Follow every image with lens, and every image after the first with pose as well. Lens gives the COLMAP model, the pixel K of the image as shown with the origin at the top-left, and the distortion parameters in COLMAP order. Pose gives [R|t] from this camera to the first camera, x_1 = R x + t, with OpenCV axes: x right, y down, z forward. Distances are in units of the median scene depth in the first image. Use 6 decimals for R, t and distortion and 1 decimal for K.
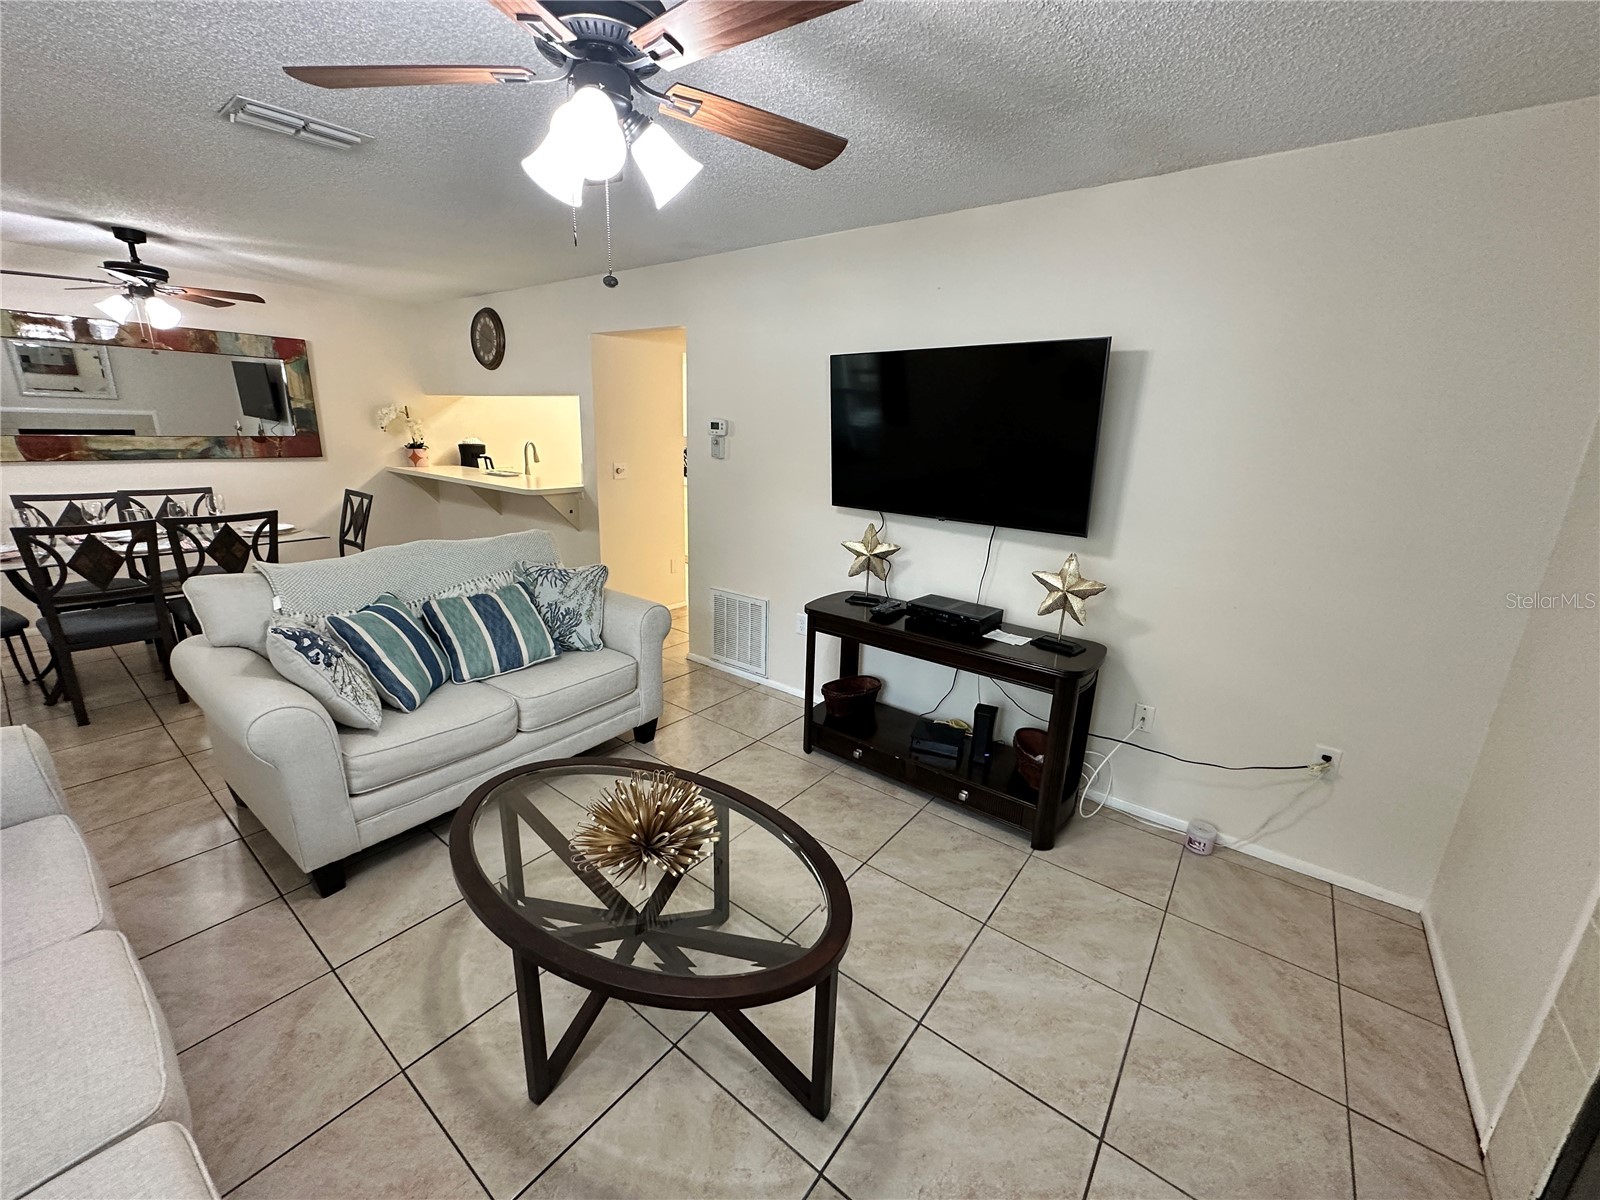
lens RADIAL K [[635.3, 0, 798.4], [0, 635.3, 599.3], [0, 0, 1]] dist [-0.000316, 0.000093]
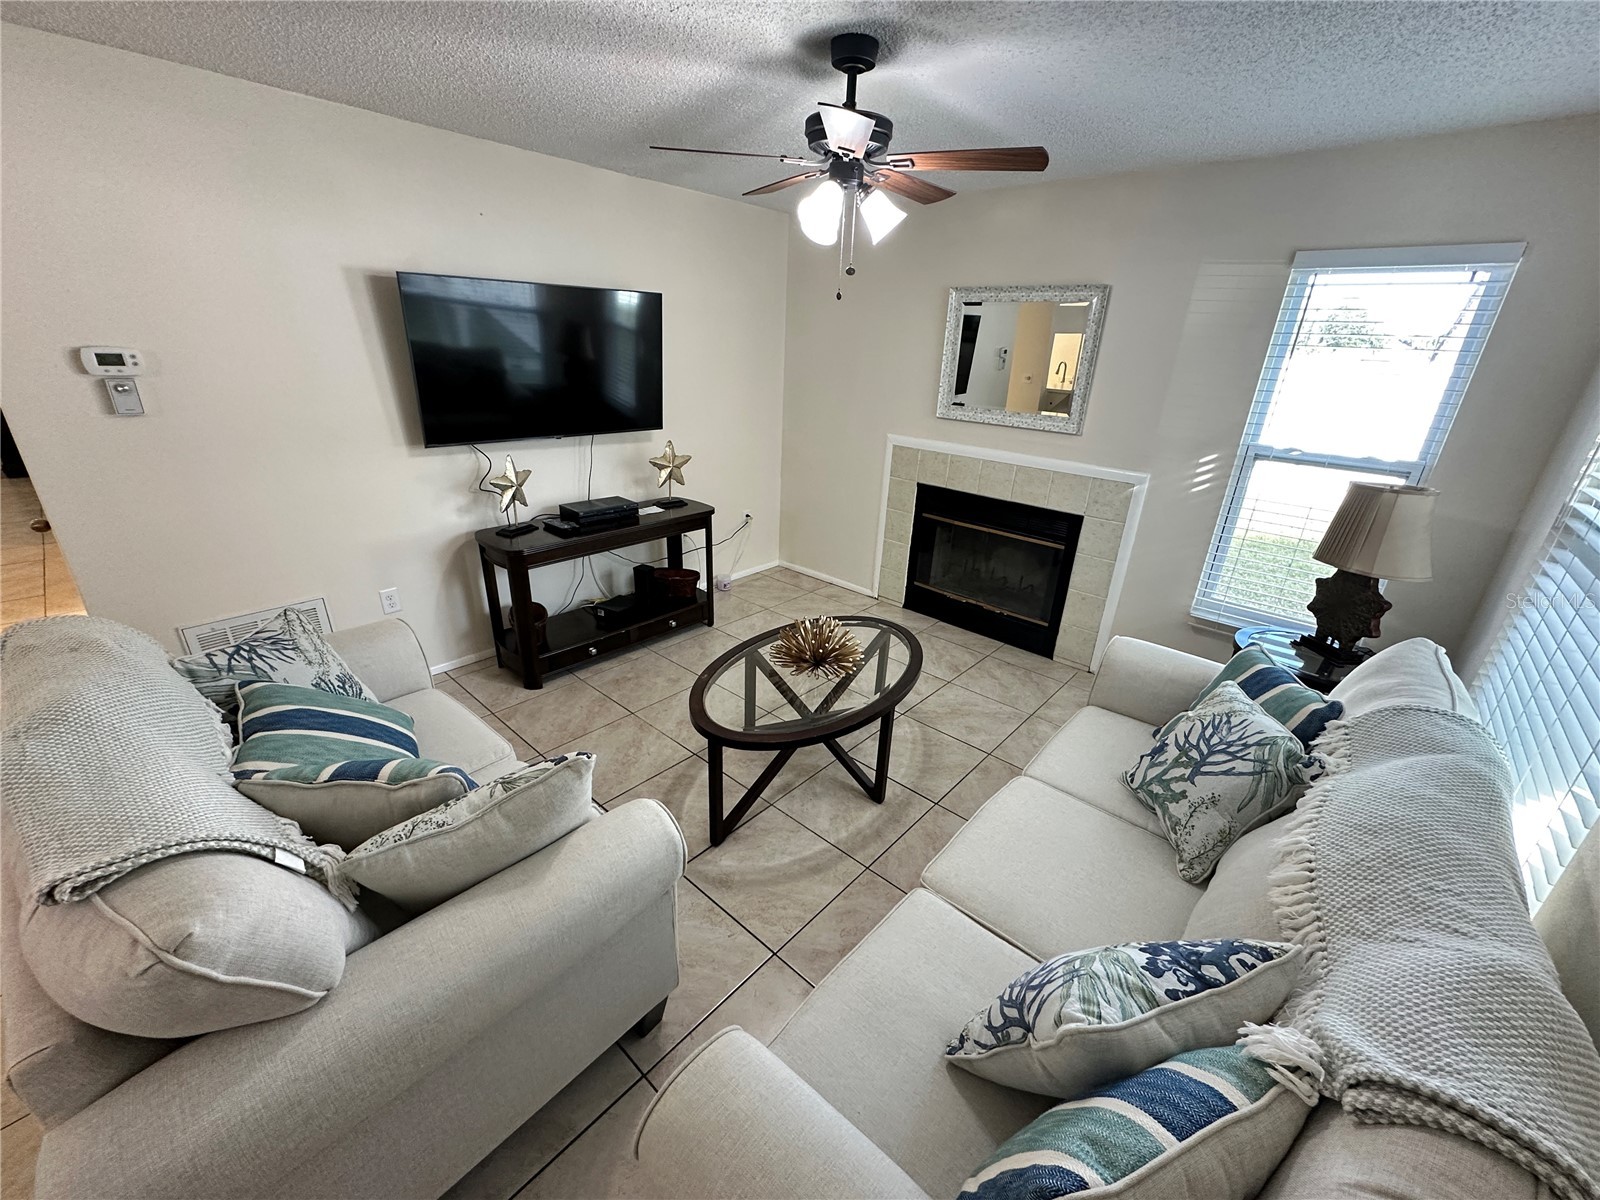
lens RADIAL K [[635.3, 0, 798.4], [0, 635.3, 599.3], [0, 0, 1]] dist [-0.000316, 0.000093]
pose [[0.080794, -0.406591, 0.910031, -0.884846], [0.229557, 0.896062, 0.379969, -0.194936], [-0.969936, 0.178205, 0.165732, 0.421584]]
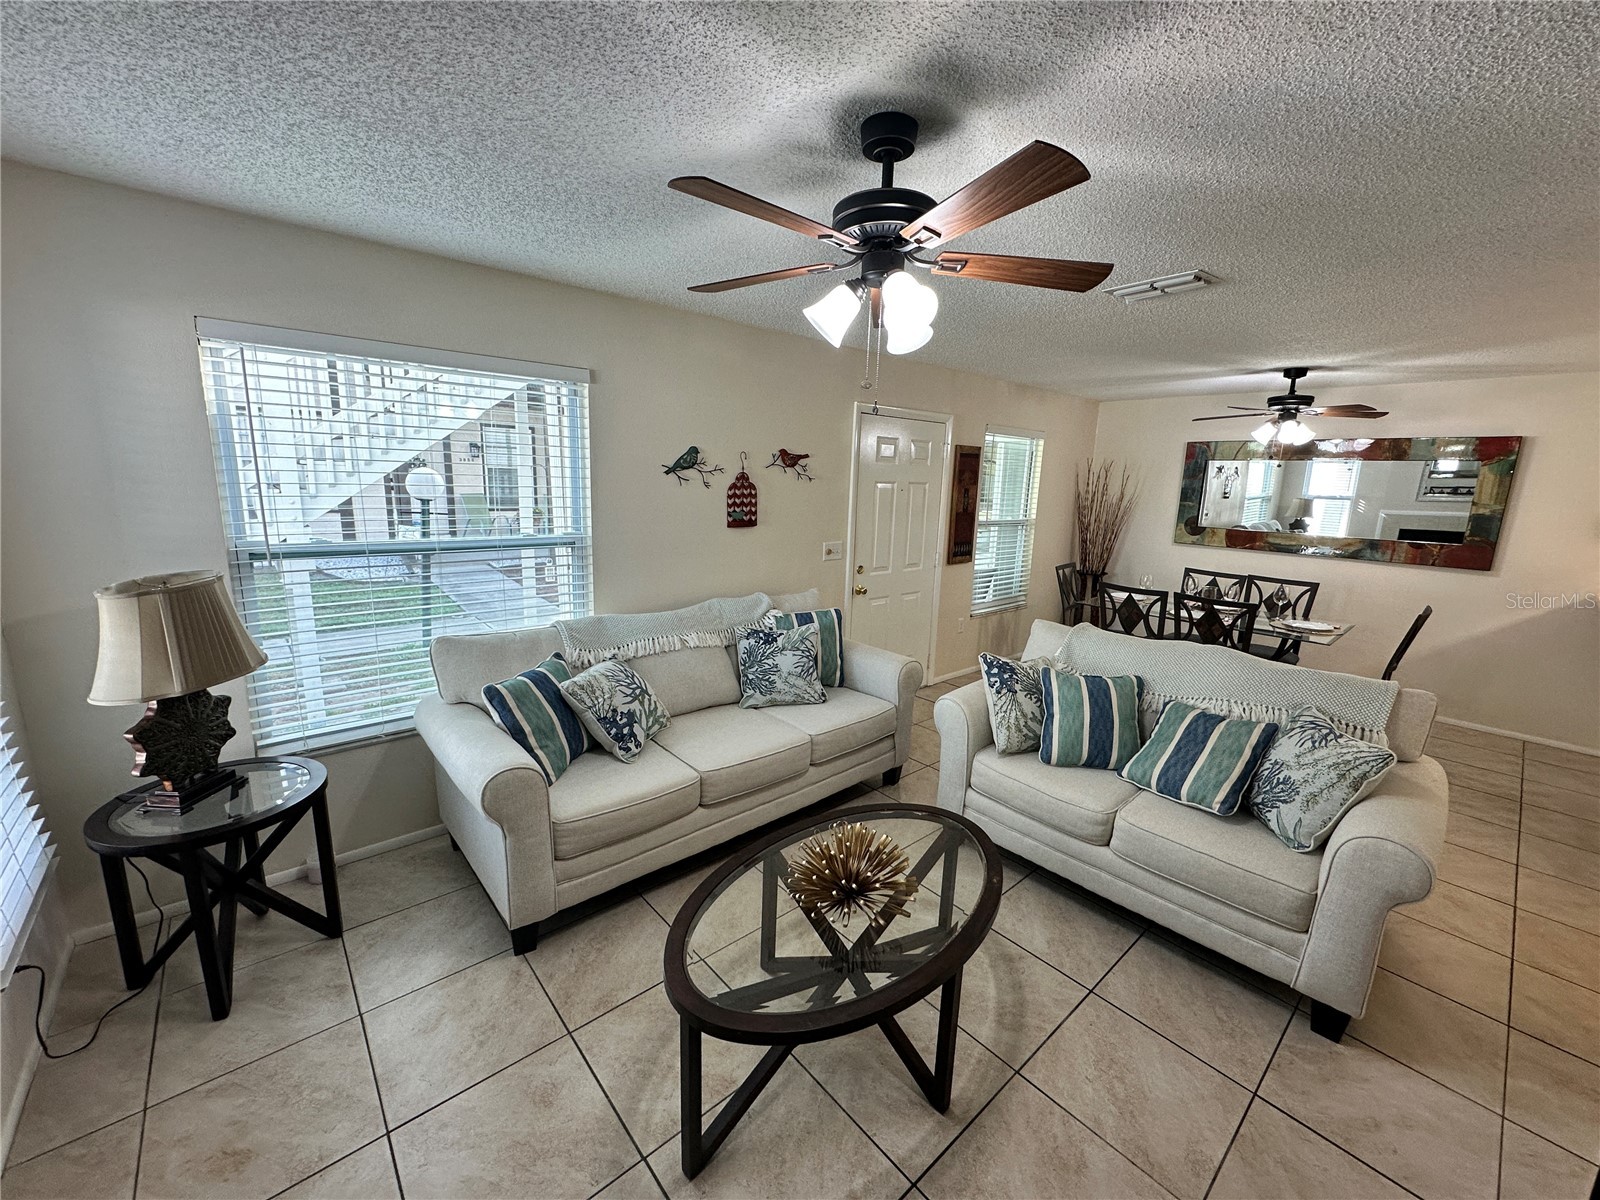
lens RADIAL K [[636.2, 0, 800.0], [0, 636.2, 600.0], [0, 0, 1]] dist [-0.011431, 0.000106]
pose [[-0.194672, 0.148714, -0.969529, 0.425167], [-0.298414, 0.932605, 0.202969, -0.156163], [0.934372, 0.328833, -0.137174, 0.504932]]
